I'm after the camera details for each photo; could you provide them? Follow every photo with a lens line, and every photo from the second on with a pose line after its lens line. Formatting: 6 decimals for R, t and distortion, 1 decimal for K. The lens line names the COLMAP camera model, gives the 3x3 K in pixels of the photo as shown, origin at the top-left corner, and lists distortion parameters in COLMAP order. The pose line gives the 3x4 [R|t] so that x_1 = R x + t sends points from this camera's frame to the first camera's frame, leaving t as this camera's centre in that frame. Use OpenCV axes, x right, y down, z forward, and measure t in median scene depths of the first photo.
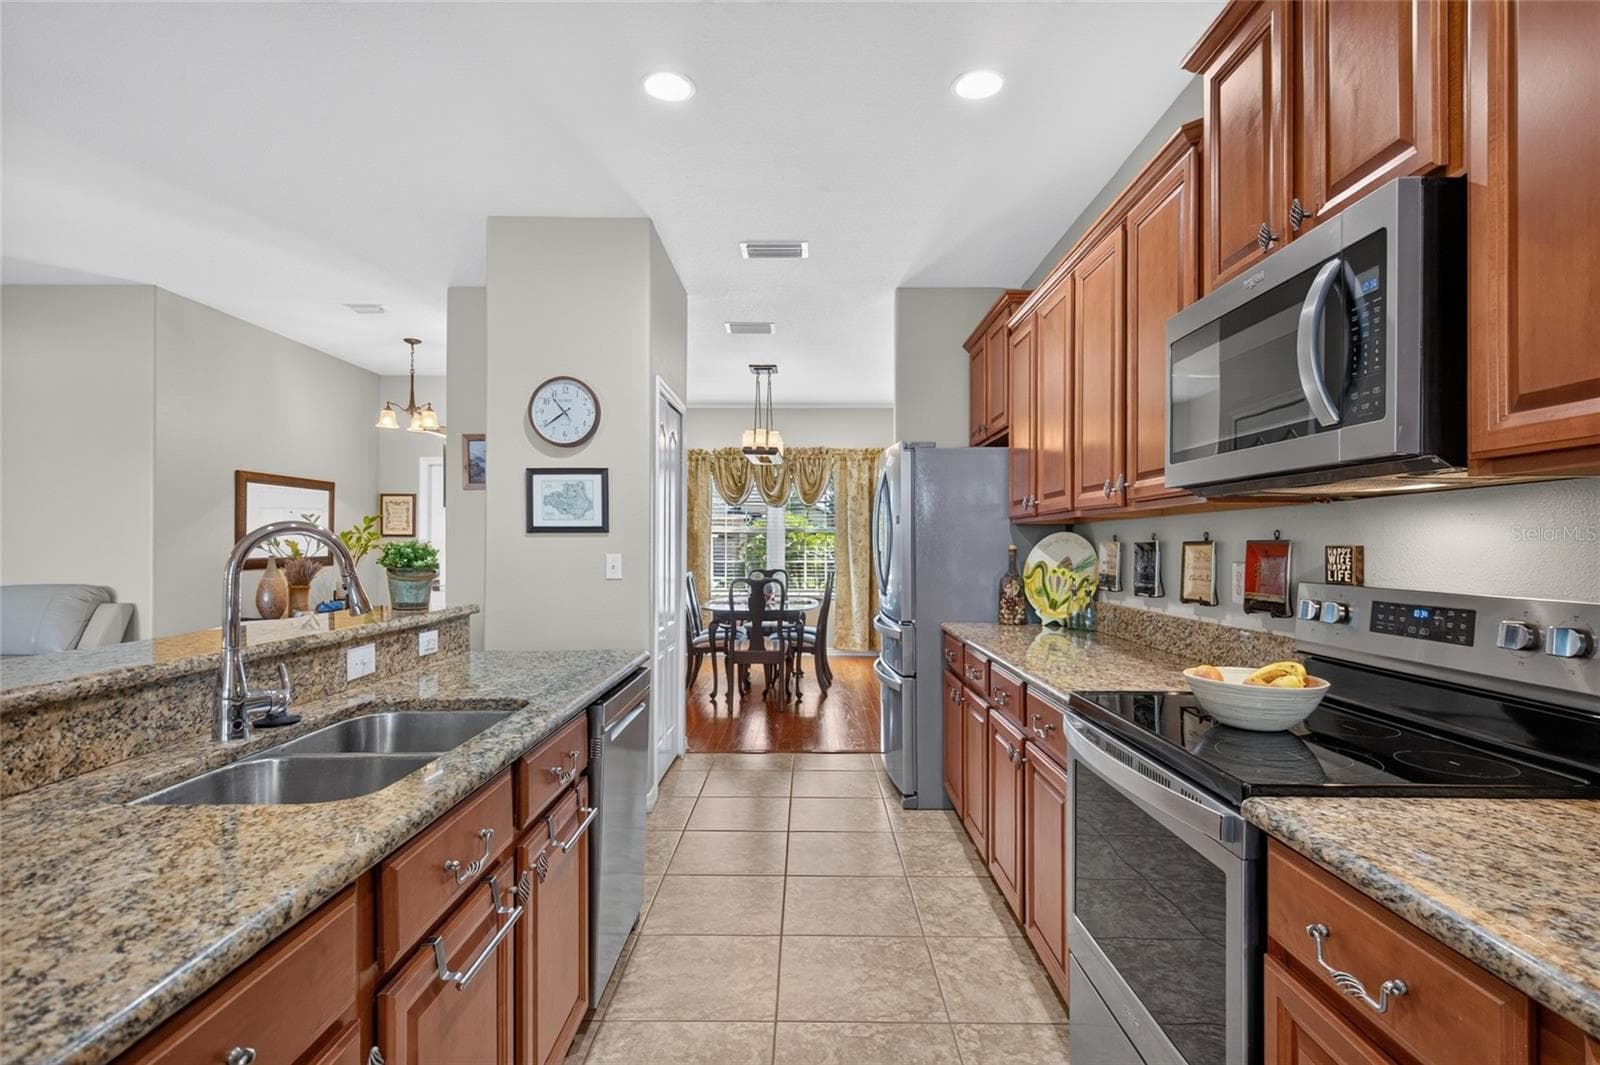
lens RADIAL K [[791.2, 0, 803.9], [0, 791.2, 543.0], [0, 0, 1]] dist [0.015338, -0.007717]
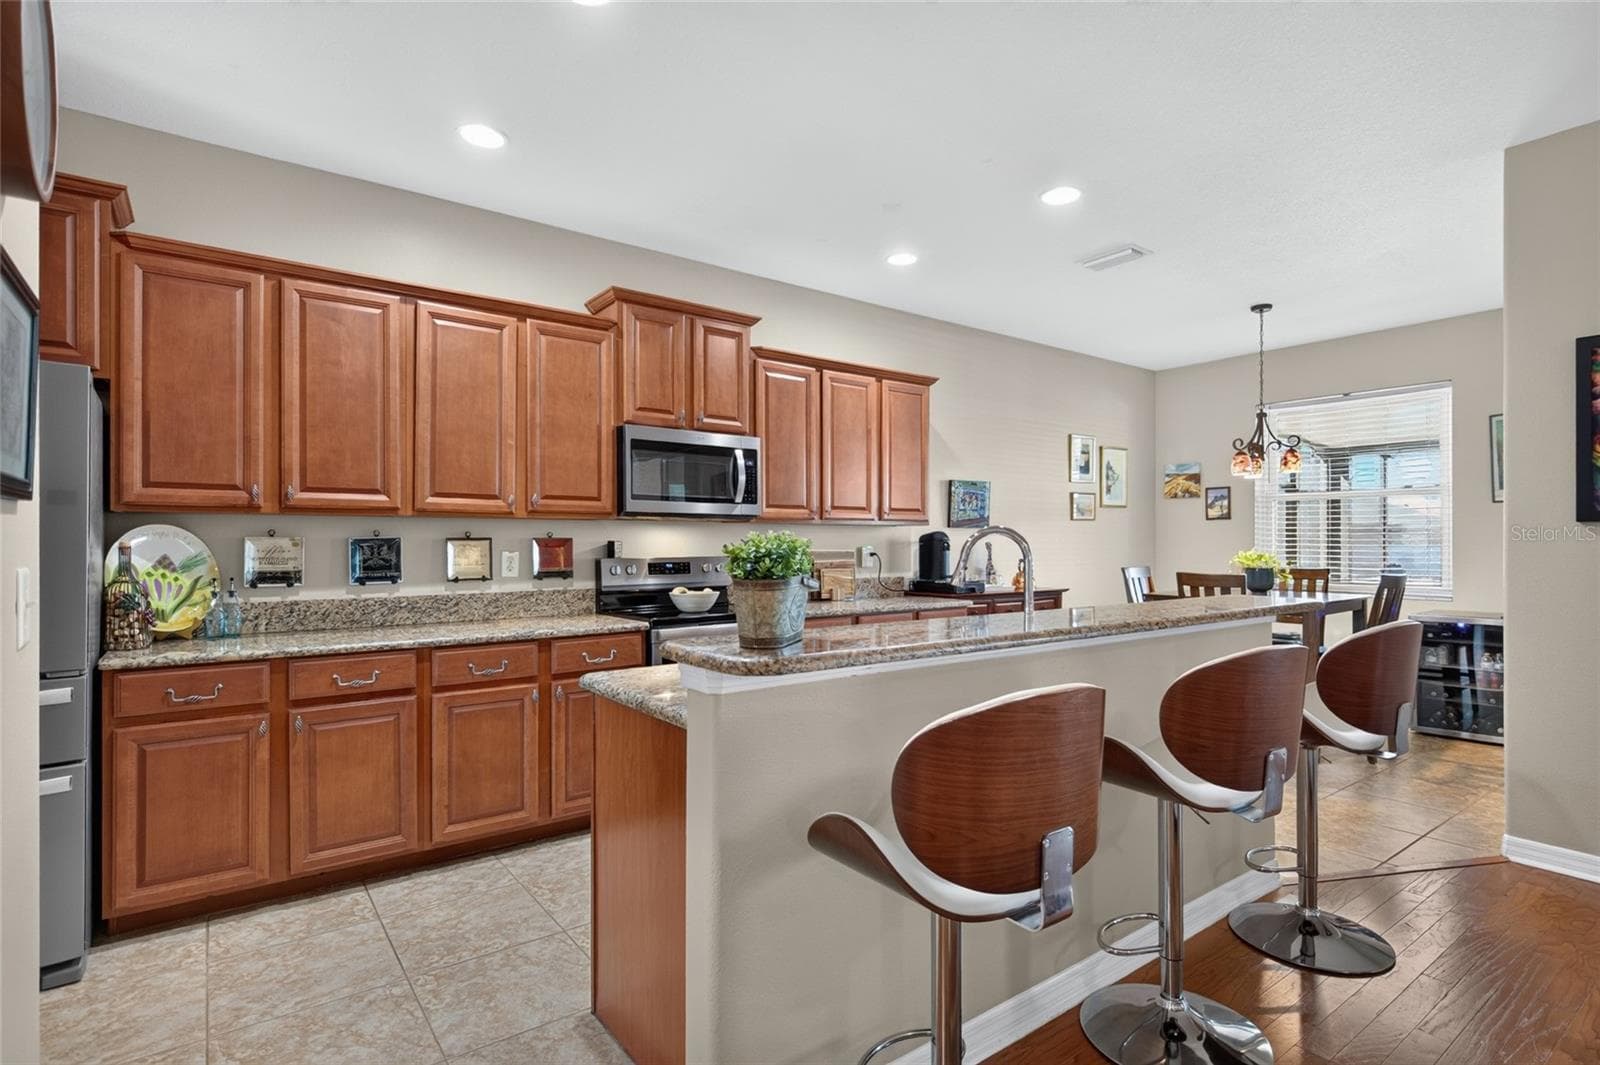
lens RADIAL K [[791.2, 0, 794.5], [0, 791.2, 542.1], [0, 0, 1]] dist [0.015338, -0.007717]
pose [[-0.597177, -0.001777, 0.802107, -0.712956], [-0.002181, 0.999997, 0.000591, 0.002183], [-0.802106, -0.001396, -0.597180, 0.972414]]
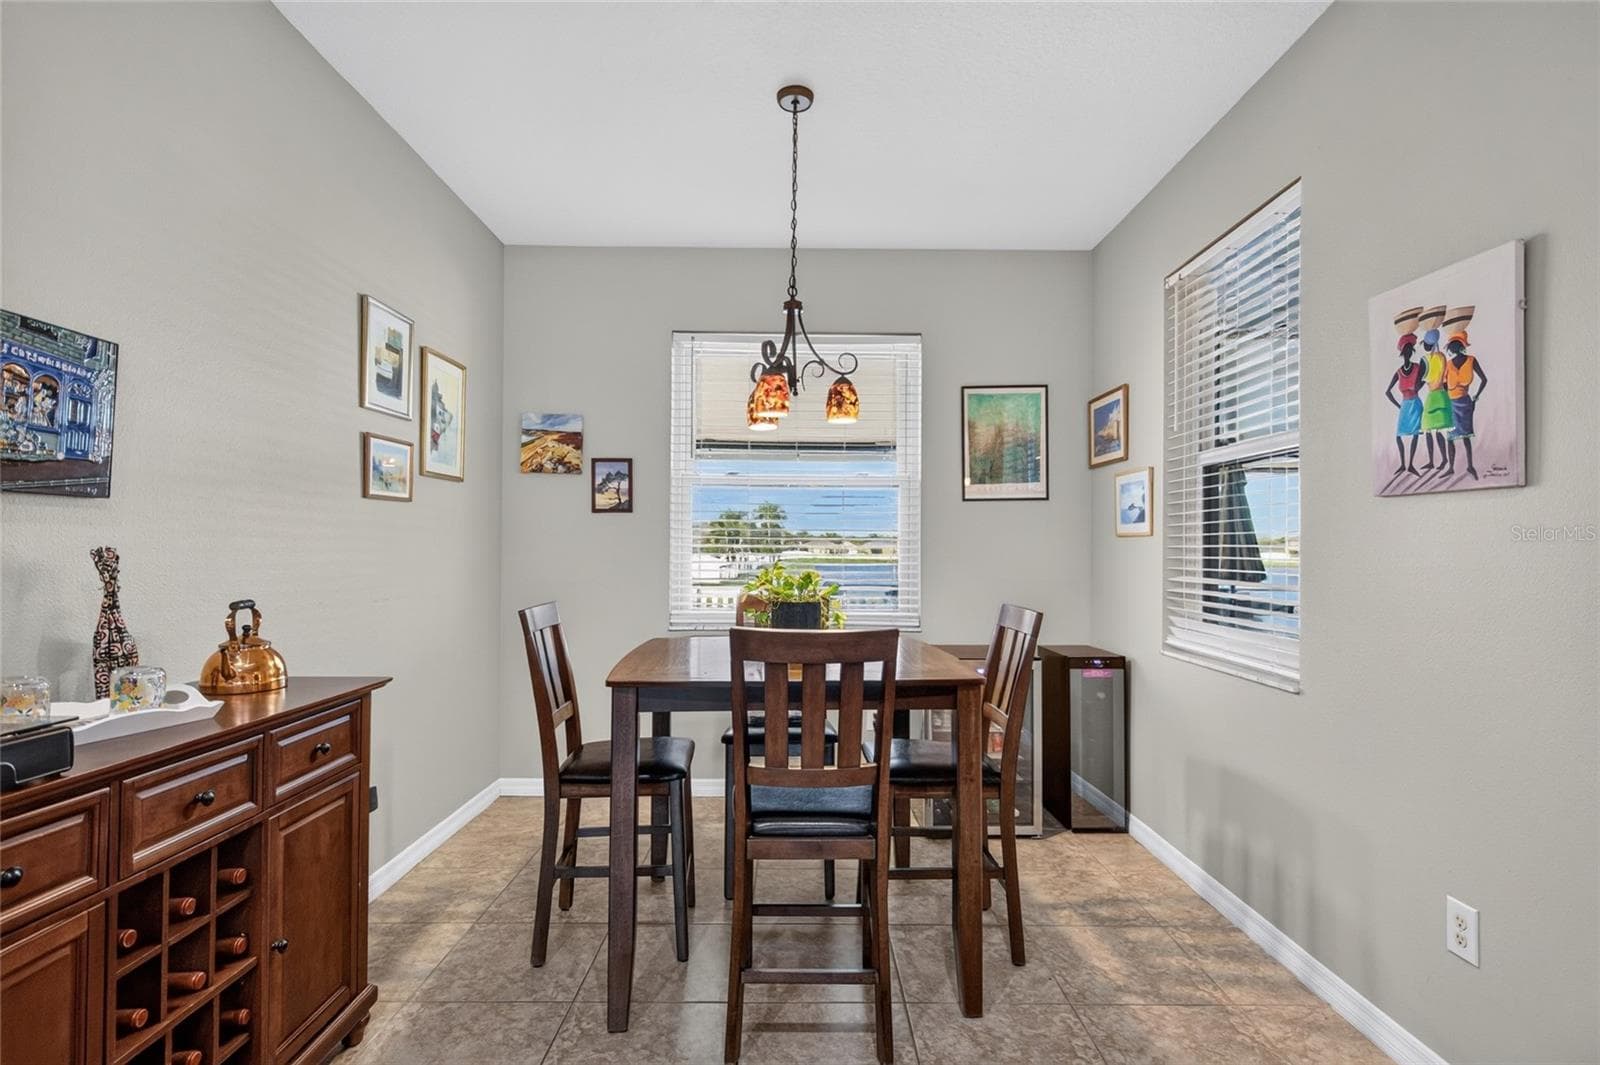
lens RADIAL K [[791.2, 0, 807.1], [0, 791.2, 547.1], [0, 0, 1]] dist [0.015338, -0.007717]
pose [[-0.999872, -0.008752, -0.013381, -0.060250], [-0.008662, 0.999940, -0.006760, 0.002218], [0.013439, -0.006643, -0.999888, 0.164585]]
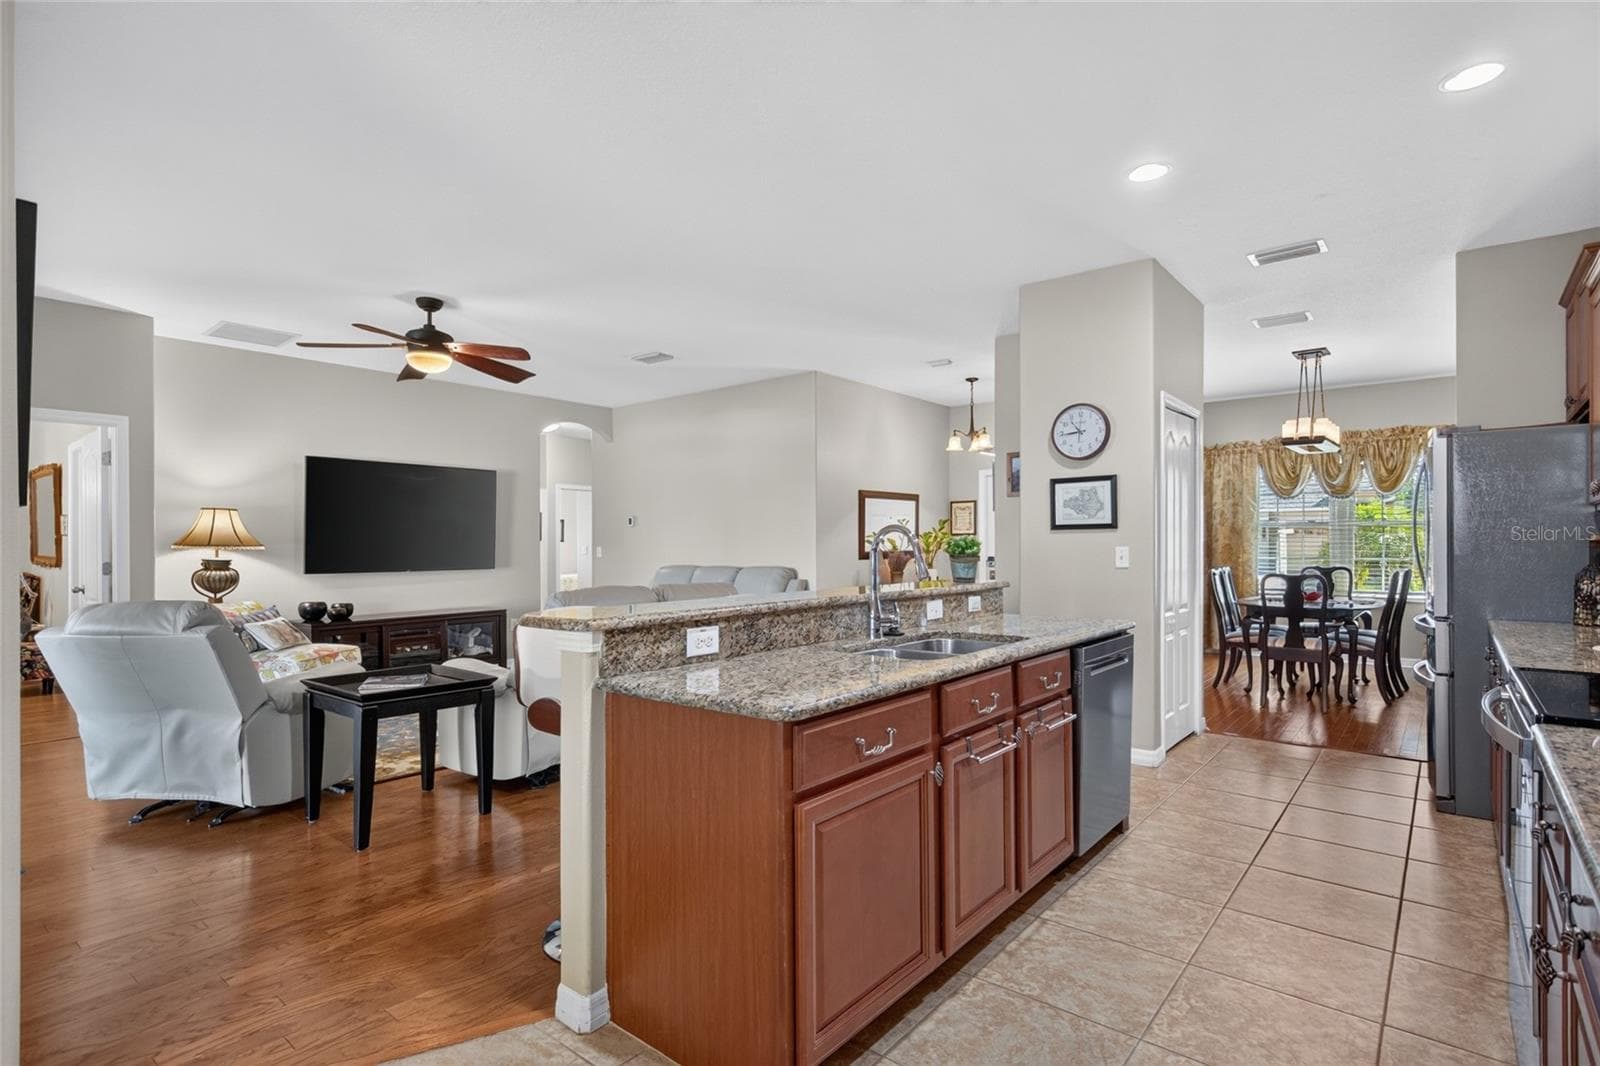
lens RADIAL K [[739.6, 0, 810.3], [0, 739.6, 541.2], [0, 0, 1]] dist [-0.003309, -0.000272]
pose [[0.778276, -0.006175, -0.627892, 0.092575], [0.006644, 0.999977, -0.001600, 0.004466], [0.627887, -0.002926, 0.778299, -0.159301]]
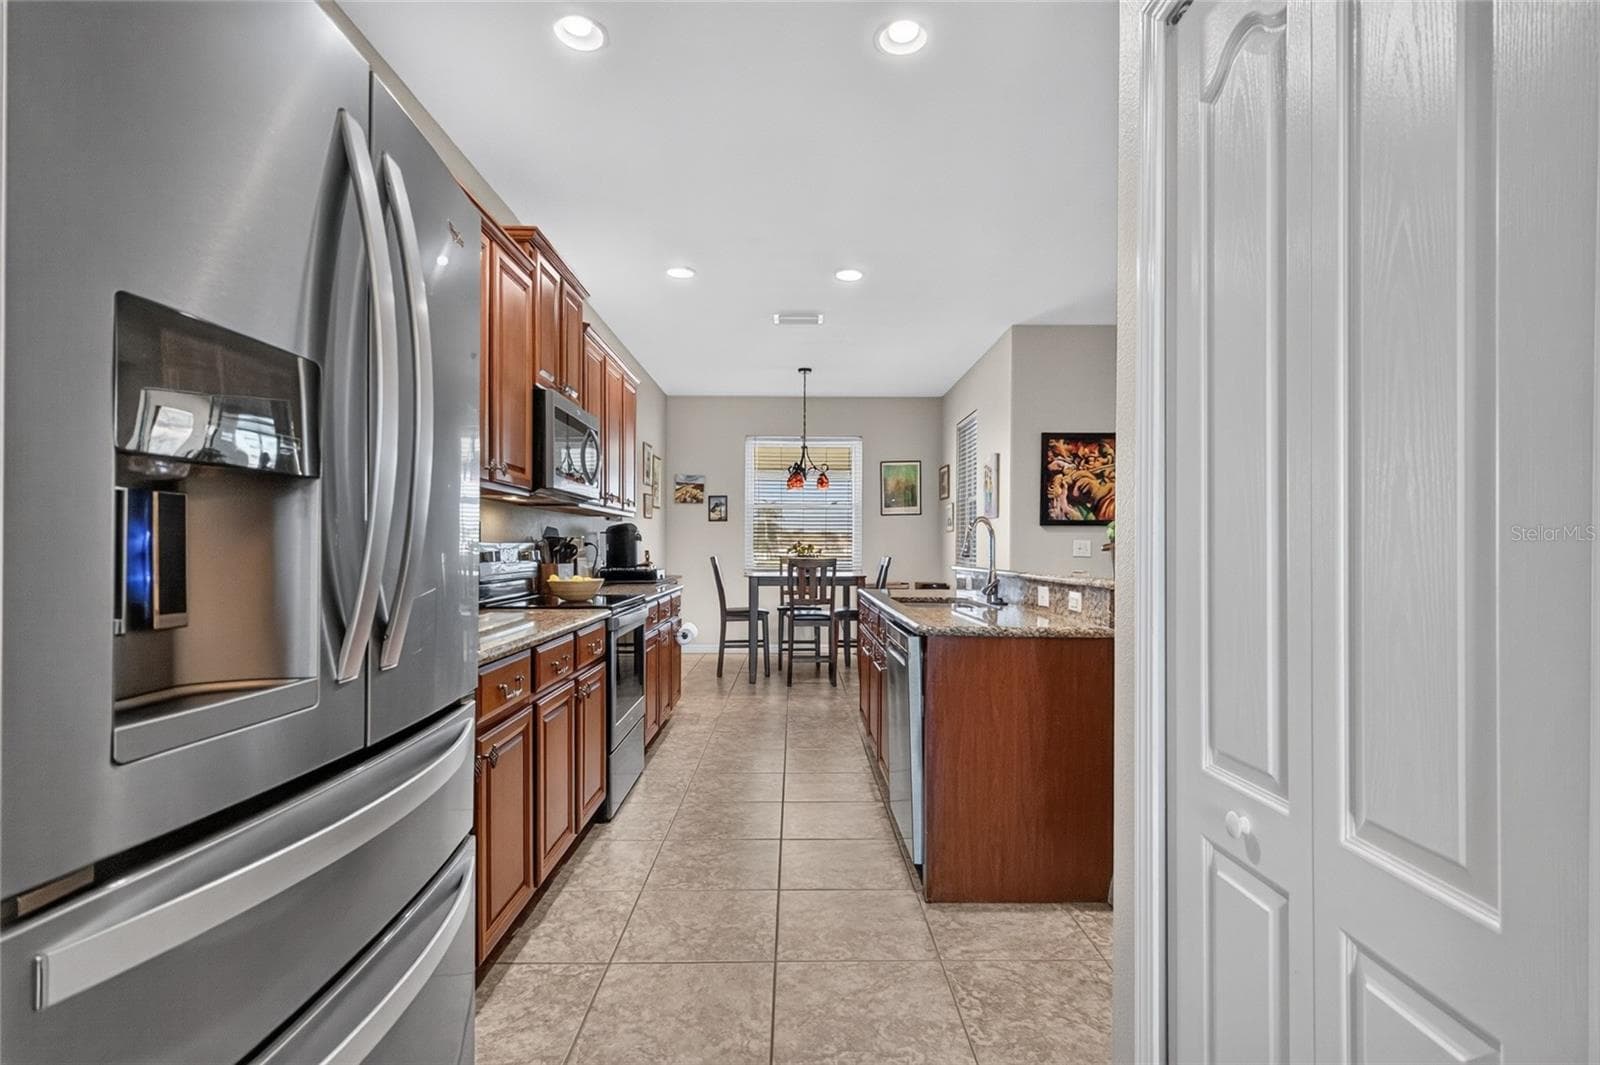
lens RADIAL K [[791.2, 0, 799.4], [0, 791.2, 548.5], [0, 0, 1]] dist [0.015338, -0.007717]
pose [[-0.999968, -0.005583, -0.005673, -0.032221], [-0.005571, 0.999982, -0.002073, 0.034762], [0.005685, -0.002042, -0.999982, 1.452002]]
